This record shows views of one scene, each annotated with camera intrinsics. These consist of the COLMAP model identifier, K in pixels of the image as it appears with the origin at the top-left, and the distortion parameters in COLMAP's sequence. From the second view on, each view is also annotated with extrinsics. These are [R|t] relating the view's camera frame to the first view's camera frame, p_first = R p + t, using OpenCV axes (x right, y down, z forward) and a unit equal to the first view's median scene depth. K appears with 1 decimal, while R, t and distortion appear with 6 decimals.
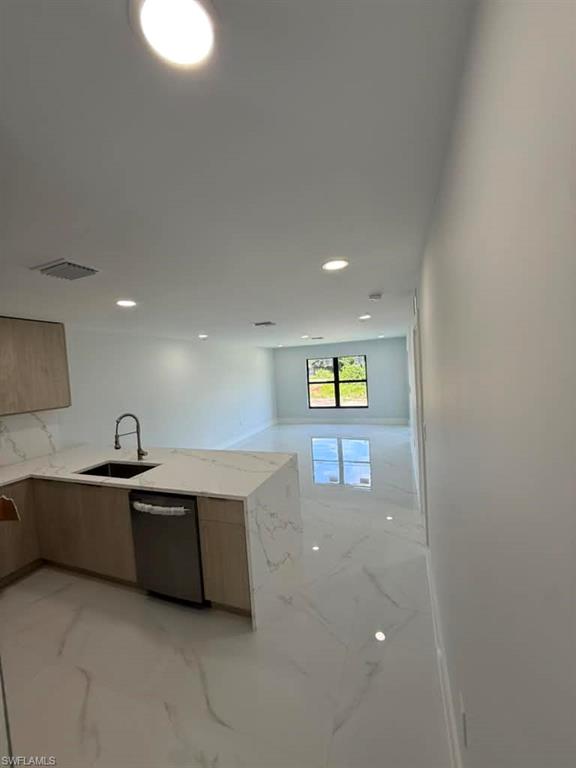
lens RADIAL K [[303.3, 0, 280.8], [0, 303.3, 383.6], [0, 0, 1]] dist [0.003010, -0.000091]
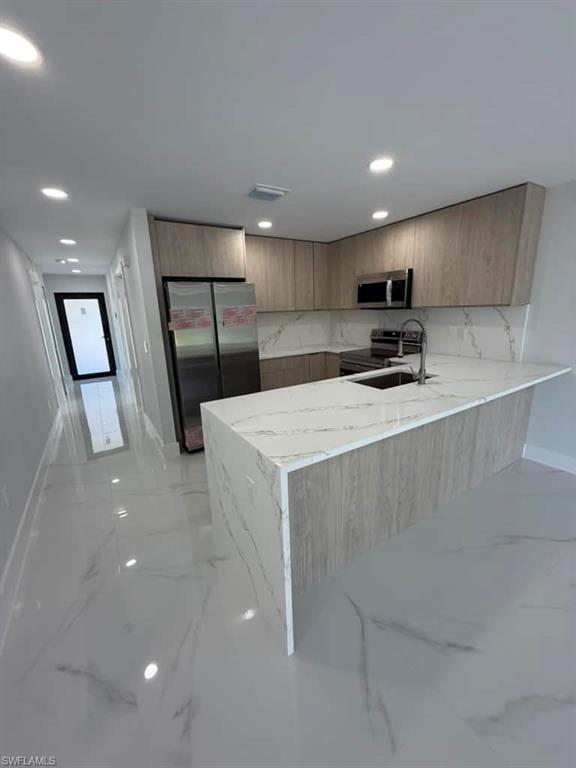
lens RADIAL K [[303.3, 0, 291.1], [0, 303.3, 380.6], [0, 0, 1]] dist [0.003010, -0.000091]
pose [[-0.614948, 0.262010, -0.743767, 0.346209], [0.033977, 0.951115, 0.306961, 0.004549], [0.787835, 0.163494, -0.593789, 1.435226]]
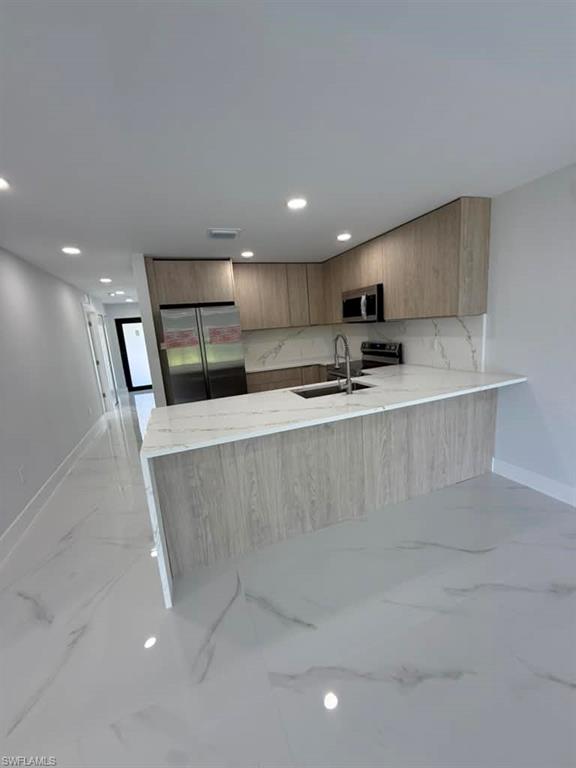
lens RADIAL K [[303.3, 0, 290.3], [0, 303.3, 380.5], [0, 0, 1]] dist [0.003010, -0.000091]
pose [[-0.751825, 0.235866, -0.615732, 0.171525], [0.092555, 0.962335, 0.255627, -0.002780], [0.652834, 0.135198, -0.745338, 1.795237]]
